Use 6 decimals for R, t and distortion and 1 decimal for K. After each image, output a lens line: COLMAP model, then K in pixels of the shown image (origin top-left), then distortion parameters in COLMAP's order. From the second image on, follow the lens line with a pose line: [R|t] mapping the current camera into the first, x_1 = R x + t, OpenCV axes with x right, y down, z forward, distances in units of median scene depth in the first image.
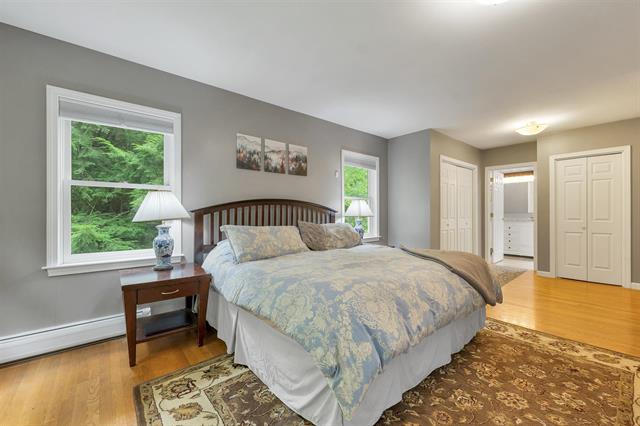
lens RADIAL K [[263.9, 0, 321.9], [0, 263.9, 216.0], [0, 0, 1]] dist [0.001357, 0.000228]
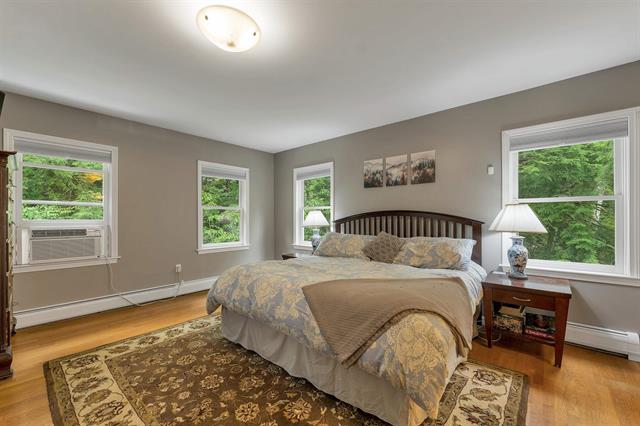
lens RADIAL K [[268.5, 0, 319.6], [0, 268.5, 222.4], [0, 0, 1]] dist [-0.000346, 0.000020]
pose [[0.138413, 0.019451, -0.990184, 0.900705], [-0.008639, 0.999793, 0.018433, -0.034748], [0.990337, 0.006003, 0.138552, 0.569737]]
